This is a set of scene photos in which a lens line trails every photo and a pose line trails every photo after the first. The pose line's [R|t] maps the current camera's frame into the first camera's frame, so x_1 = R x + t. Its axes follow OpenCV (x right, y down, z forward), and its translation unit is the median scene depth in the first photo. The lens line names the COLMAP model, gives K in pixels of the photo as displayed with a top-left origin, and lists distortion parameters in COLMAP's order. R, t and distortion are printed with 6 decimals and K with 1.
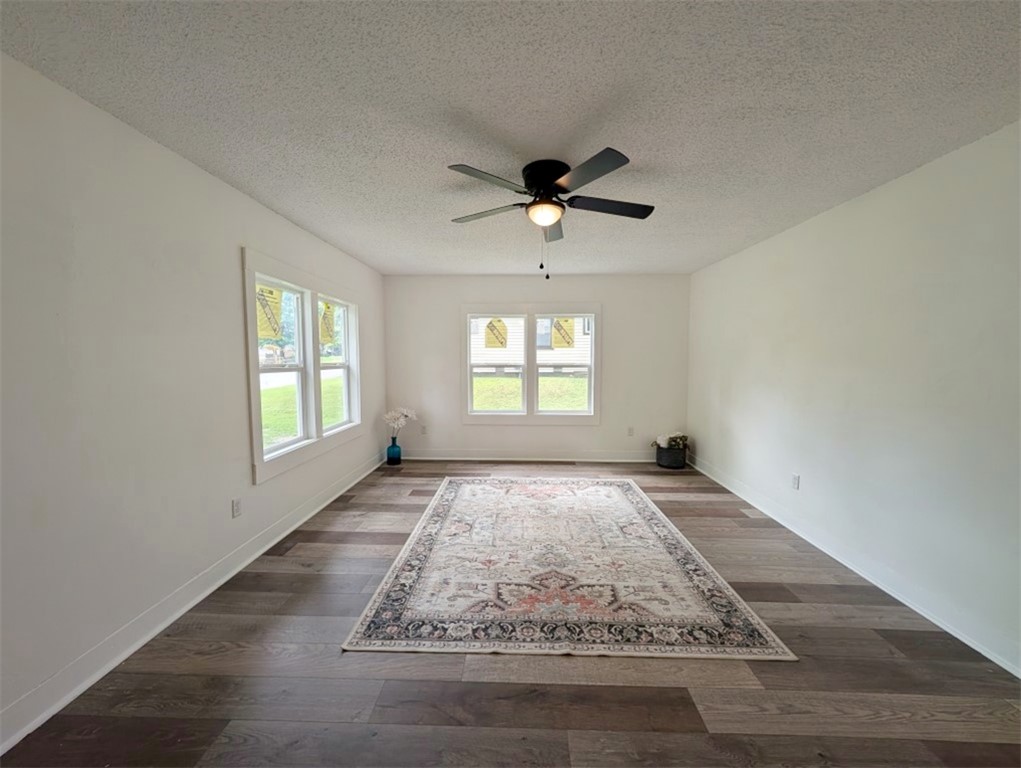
lens RADIAL K [[390.9, 0, 509.9], [0, 390.9, 383.8], [0, 0, 1]] dist [0.000093, 0.000518]
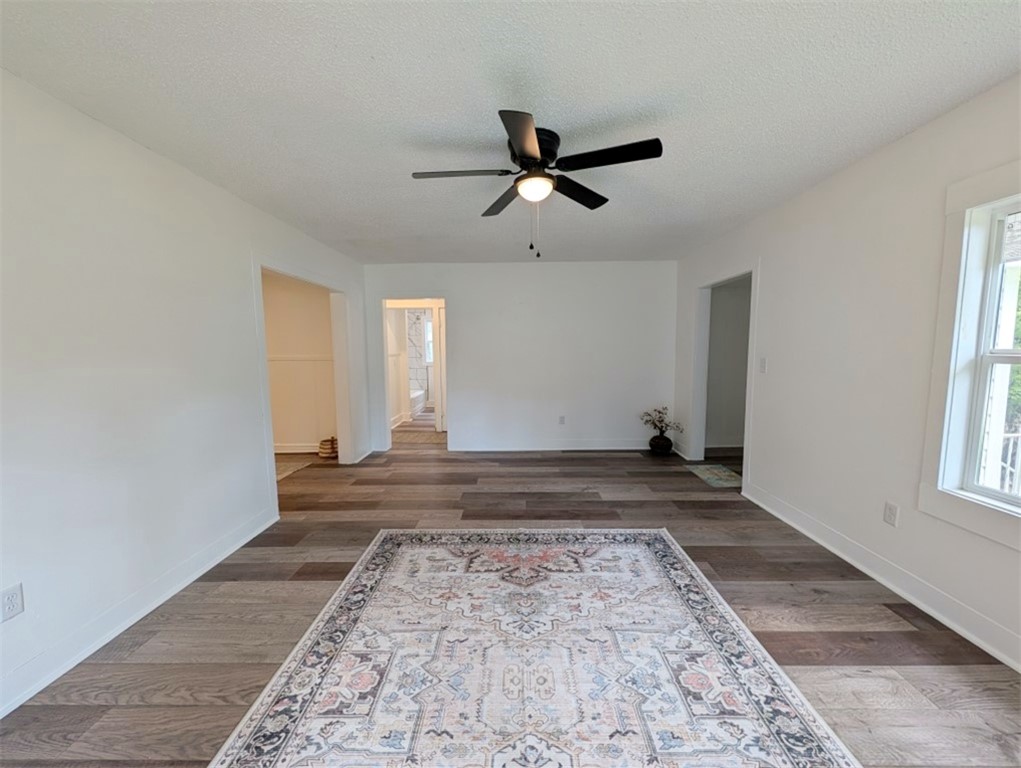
lens RADIAL K [[390.9, 0, 510.8], [0, 390.9, 383.4], [0, 0, 1]] dist [0.000093, 0.000518]
pose [[-0.999857, 0.009391, -0.014057, 0.156053], [0.007033, 0.987213, 0.159248, -0.117357], [0.015373, 0.159127, -0.987138, 1.883472]]
